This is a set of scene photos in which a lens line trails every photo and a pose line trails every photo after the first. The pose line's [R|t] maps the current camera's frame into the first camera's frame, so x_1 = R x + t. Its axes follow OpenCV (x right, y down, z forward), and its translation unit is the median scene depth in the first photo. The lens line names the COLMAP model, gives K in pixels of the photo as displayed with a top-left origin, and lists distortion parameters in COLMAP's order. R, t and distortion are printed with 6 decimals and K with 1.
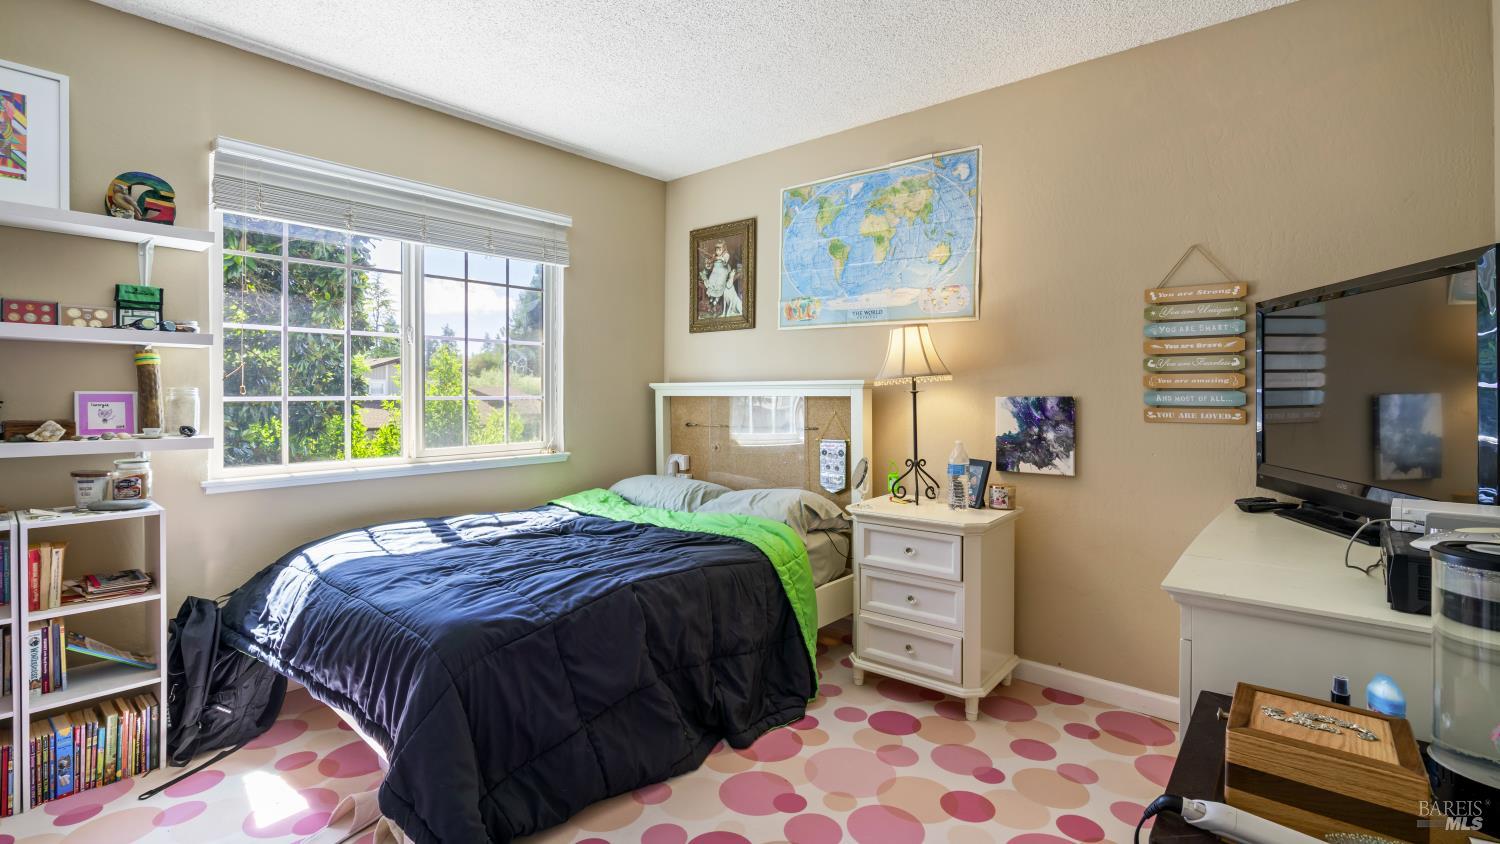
lens RADIAL K [[685.3, 0, 750.0], [0, 685.3, 422.0], [0, 0, 1]] dist [-0.016384, 0.000352]
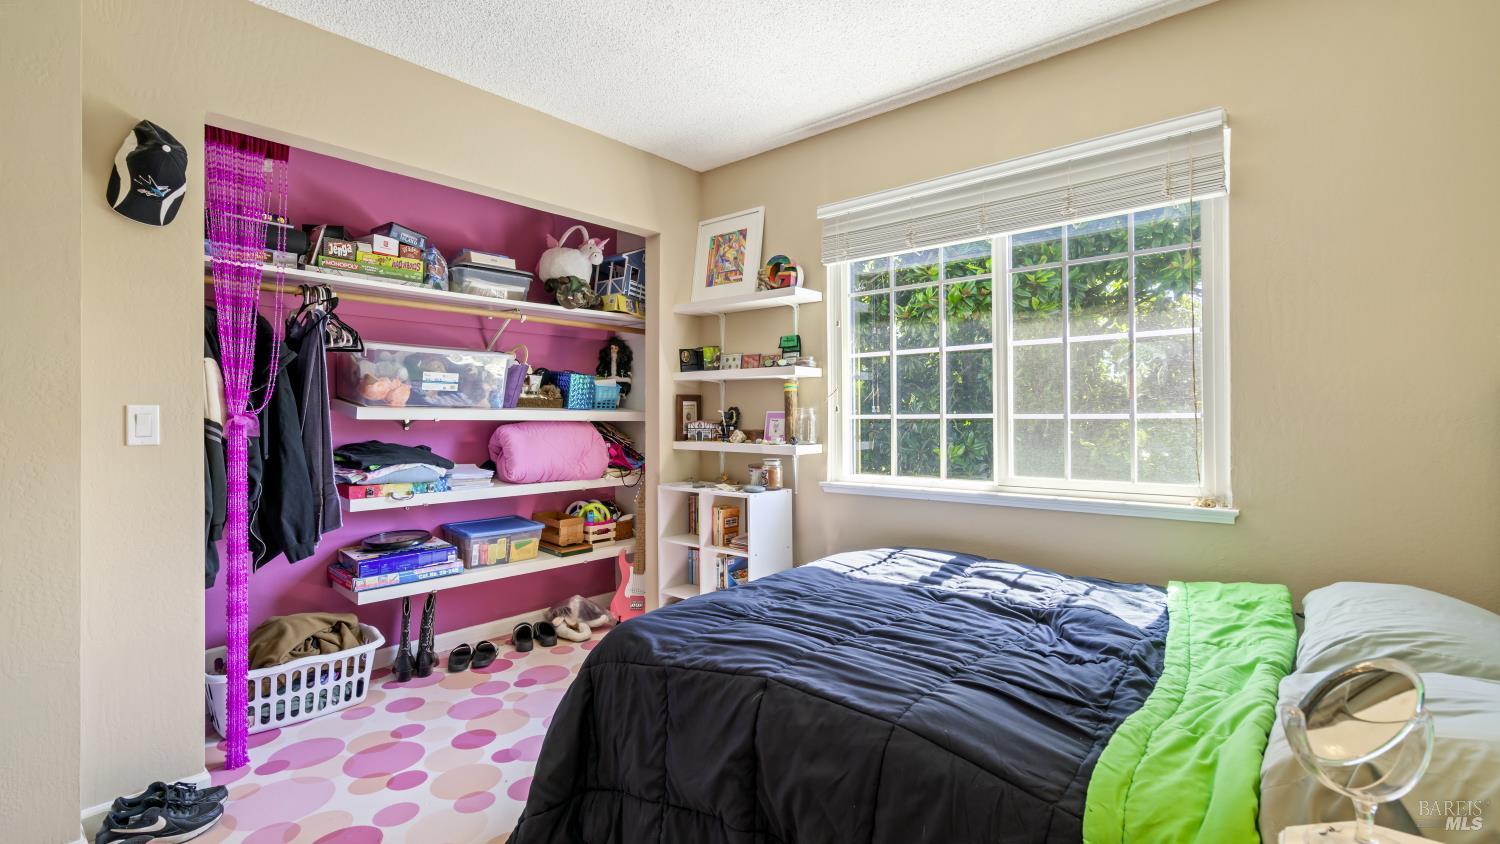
lens RADIAL K [[685.3, 0, 750.0], [0, 685.3, 422.0], [0, 0, 1]] dist [-0.016384, 0.000352]
pose [[-0.023729, 0.009386, -0.999674, 0.484766], [-0.034351, 0.999358, 0.010199, -0.032346], [0.999128, 0.034582, -0.023391, 0.904759]]
